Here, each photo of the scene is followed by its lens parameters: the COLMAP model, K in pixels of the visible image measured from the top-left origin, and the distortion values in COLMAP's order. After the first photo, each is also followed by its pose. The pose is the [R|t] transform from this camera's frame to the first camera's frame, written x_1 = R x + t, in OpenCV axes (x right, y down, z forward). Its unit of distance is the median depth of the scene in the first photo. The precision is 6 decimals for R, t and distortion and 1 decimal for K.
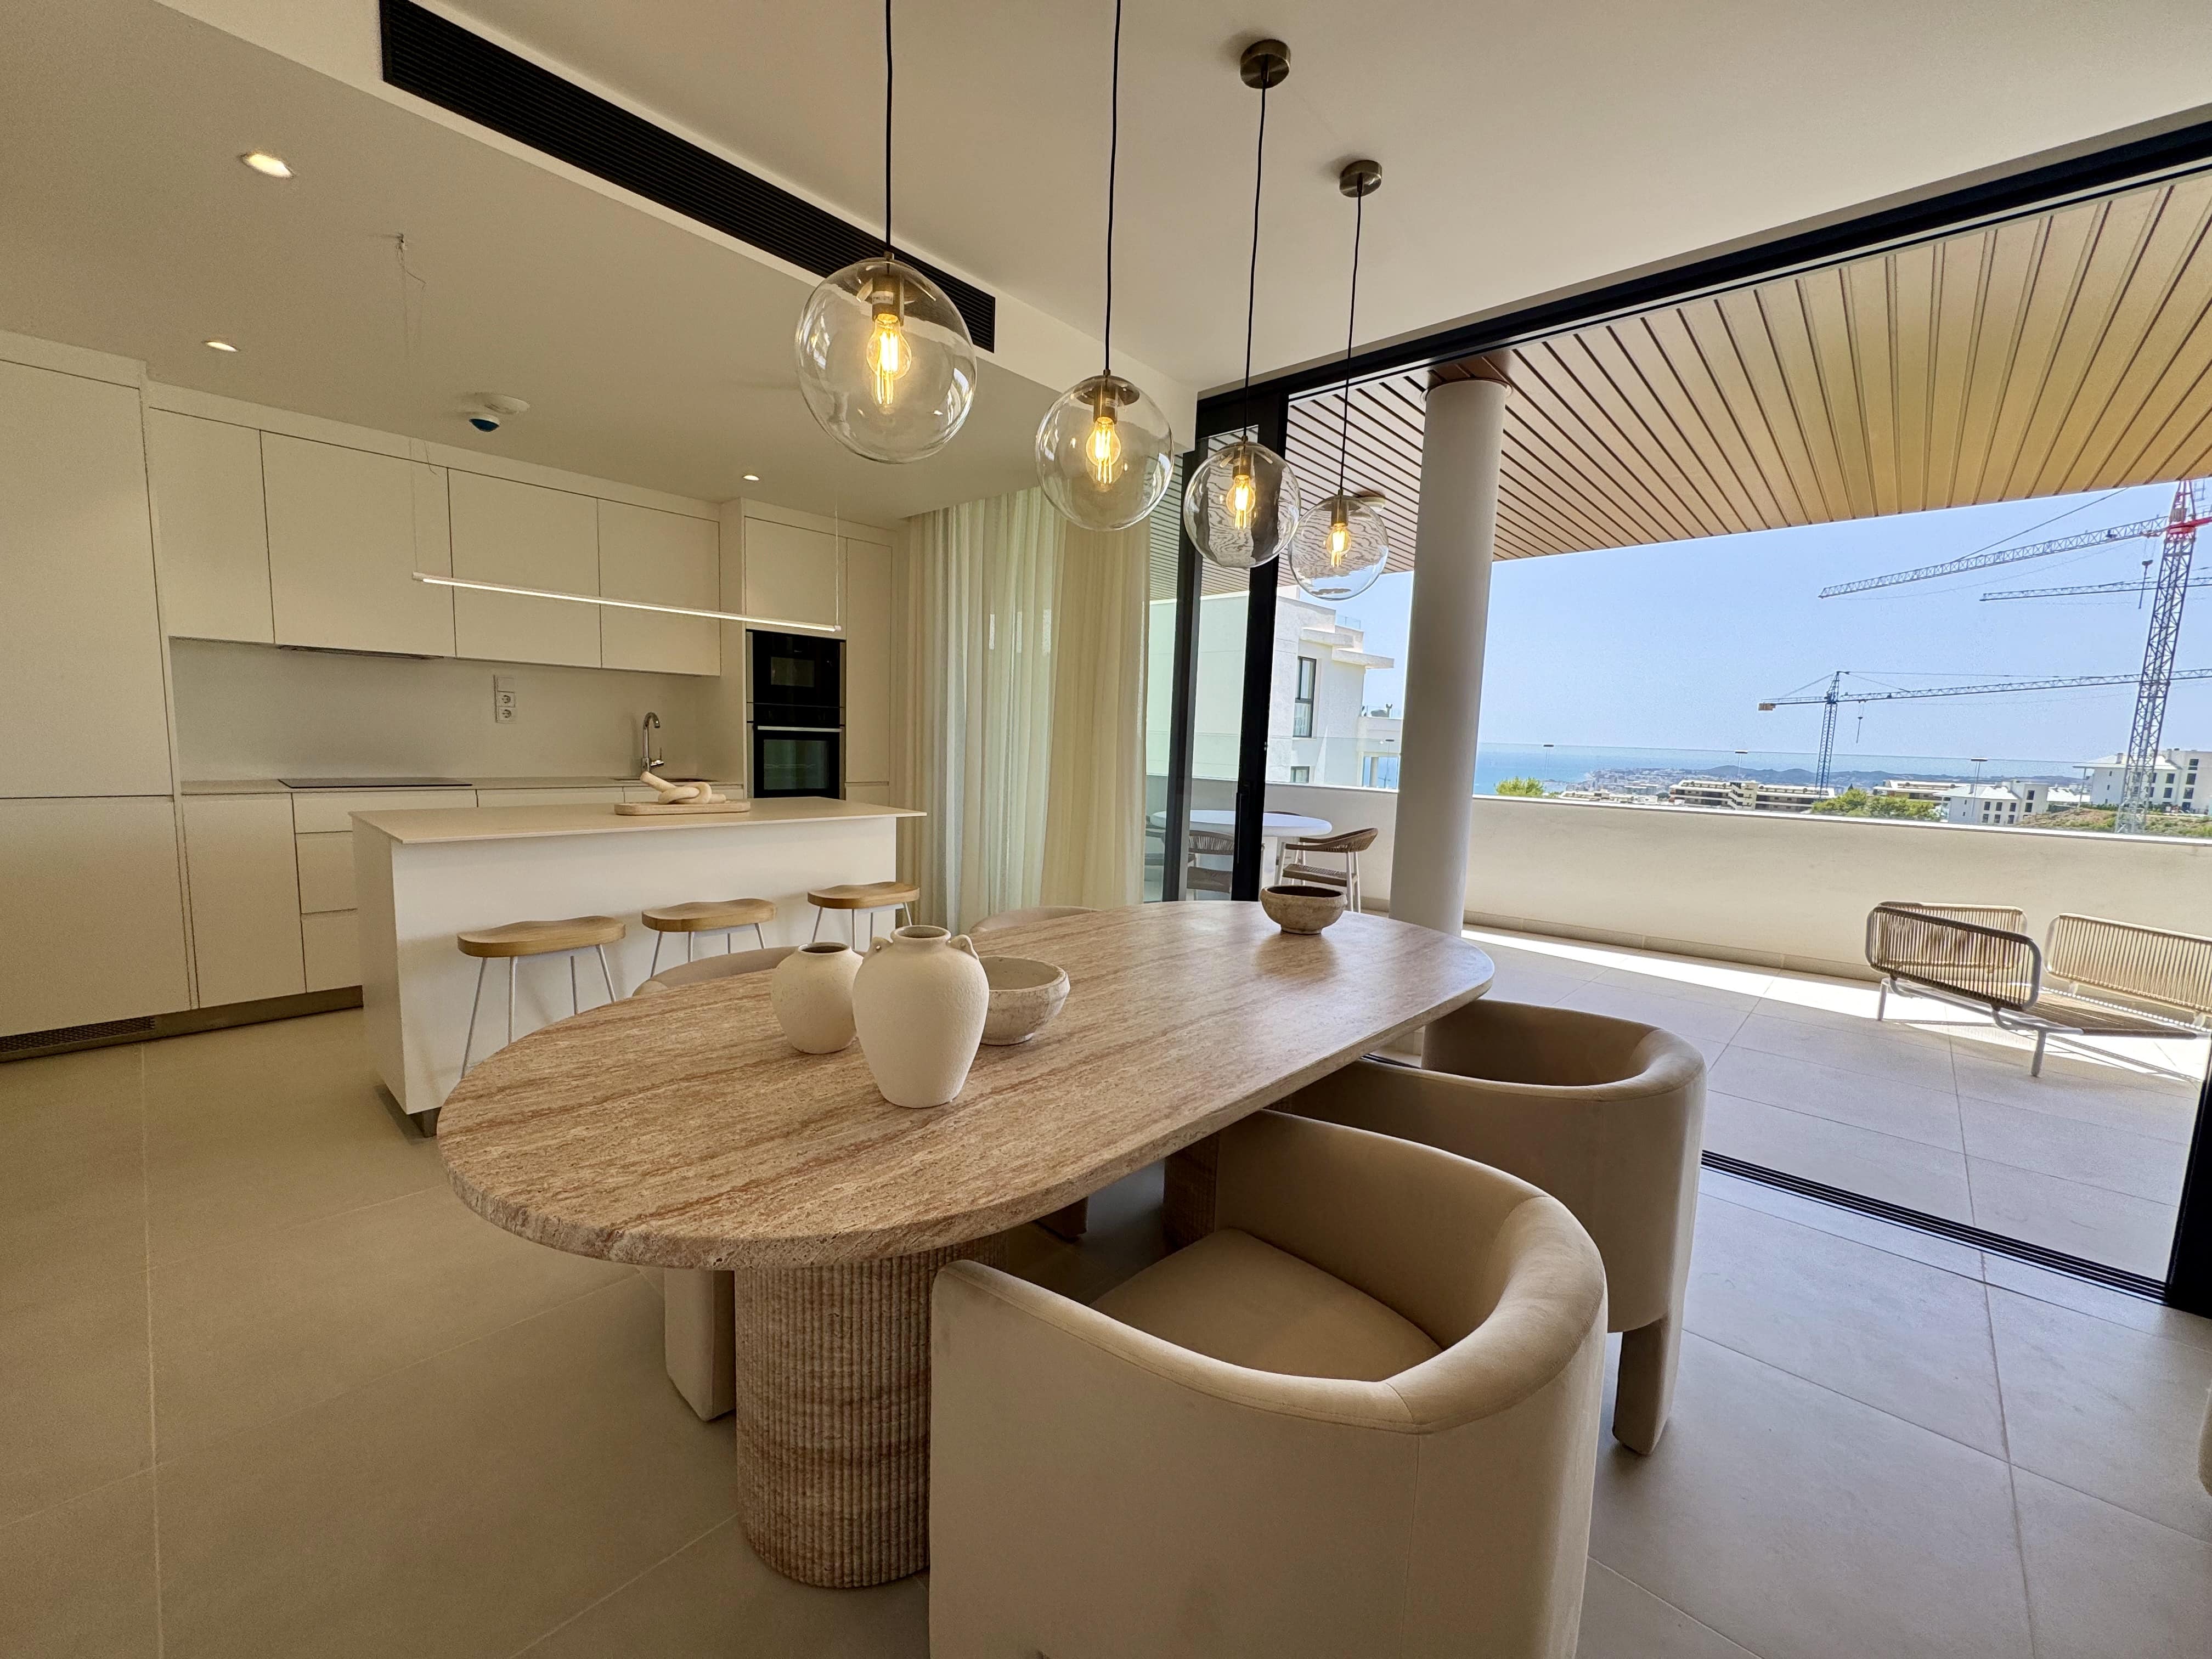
lens RADIAL K [[881.5, 0, 1101.6], [0, 881.5, 841.4], [0, 0, 1]] dist [-0.000713, -0.000106]
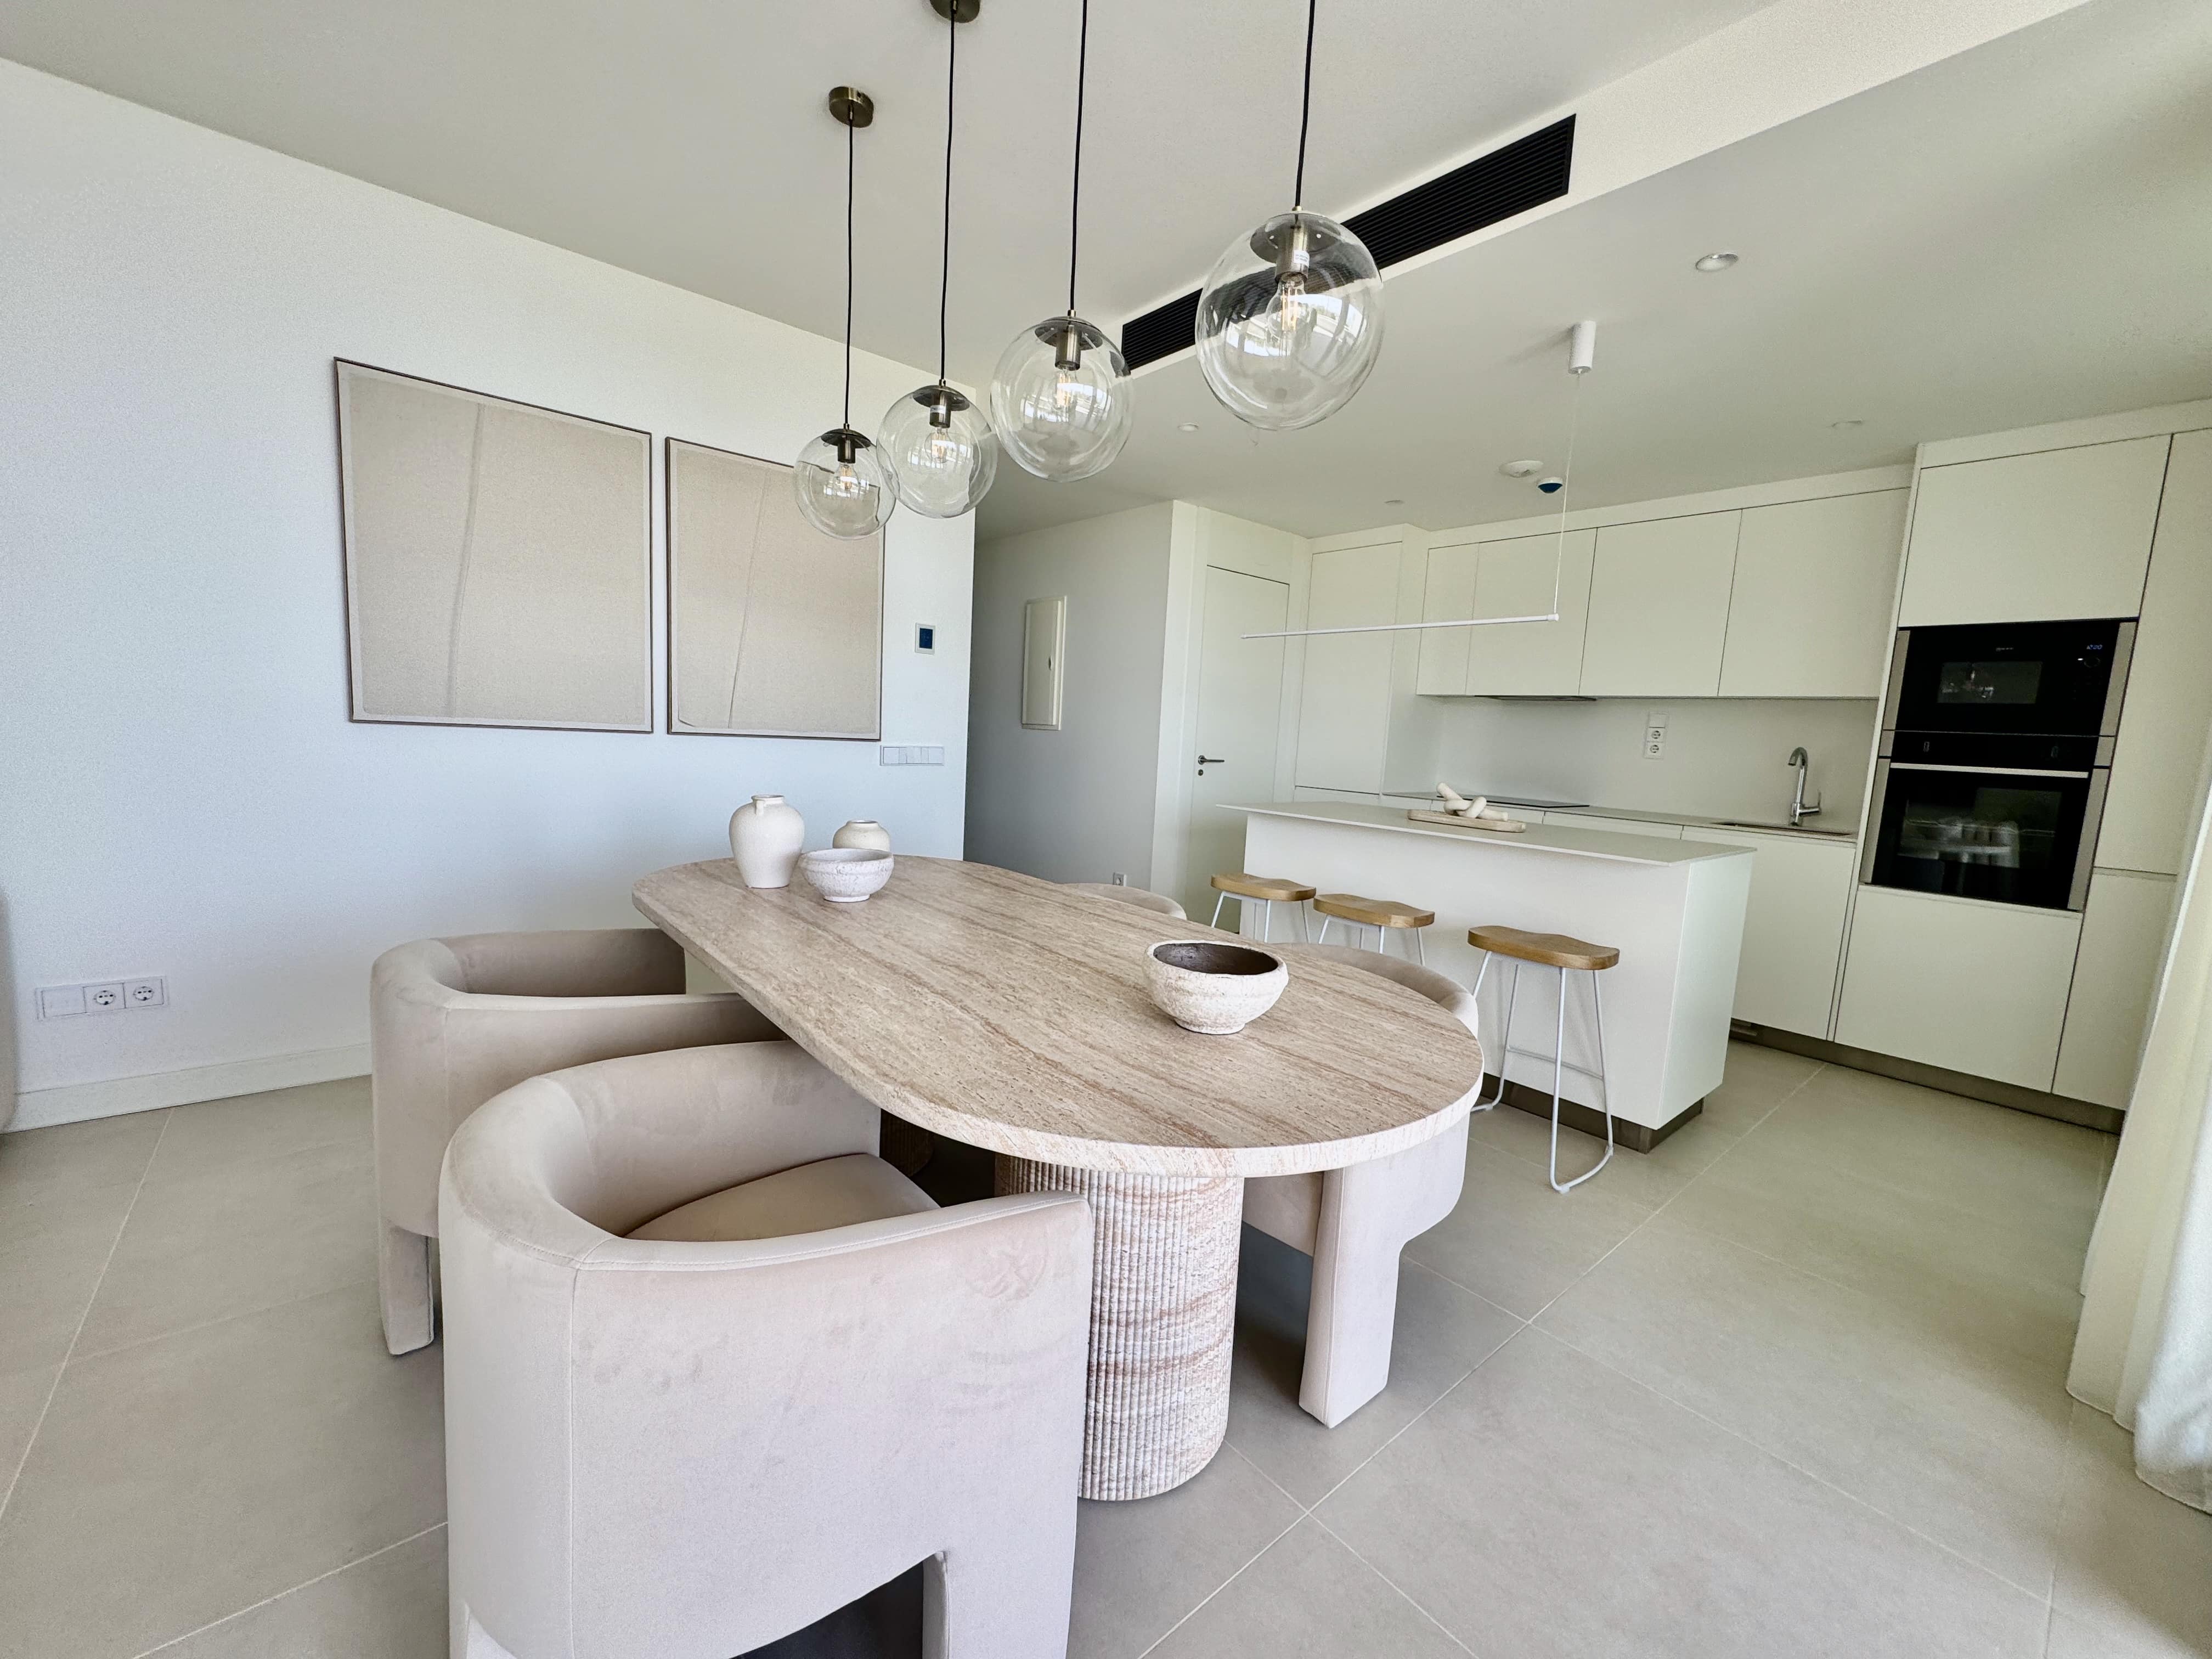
lens RADIAL K [[881.5, 0, 1110.1], [0, 881.5, 816.2], [0, 0, 1]] dist [-0.000713, -0.000106]
pose [[-0.119598, 0.053929, -0.991357, 0.514048], [-0.181153, 0.980576, 0.075197, -0.040344], [0.976156, 0.188580, -0.107505, 0.648344]]
